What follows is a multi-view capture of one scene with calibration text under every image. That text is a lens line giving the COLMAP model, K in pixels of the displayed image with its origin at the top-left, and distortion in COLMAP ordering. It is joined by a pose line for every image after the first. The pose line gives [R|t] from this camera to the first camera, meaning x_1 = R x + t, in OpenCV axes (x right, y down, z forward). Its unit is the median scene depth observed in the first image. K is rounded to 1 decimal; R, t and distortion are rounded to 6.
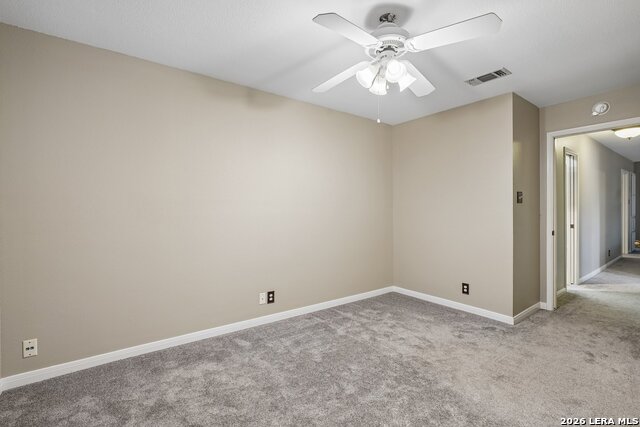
lens RADIAL K [[291.6, 0, 321.7], [0, 291.6, 207.8], [0, 0, 1]] dist [-0.009266, 0.000304]
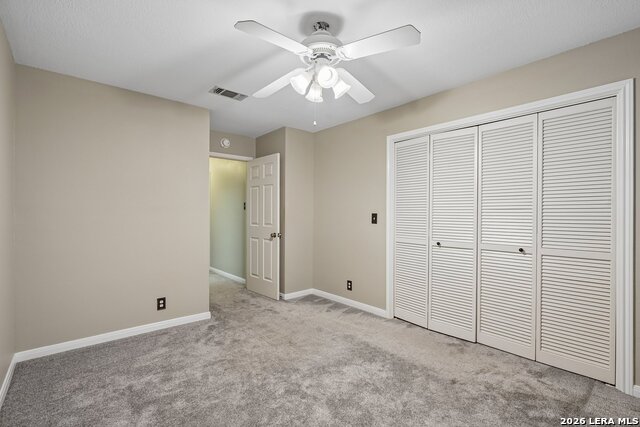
lens RADIAL K [[289.4, 0, 320.0], [0, 289.4, 213.5], [0, 0, 1]] dist [-0.009444, 0.000383]
pose [[-0.060959, 0.002704, 0.998137, -0.537113], [-0.002150, 0.999994, -0.002840, 0.003877], [-0.998138, -0.002319, -0.060953, 0.732965]]
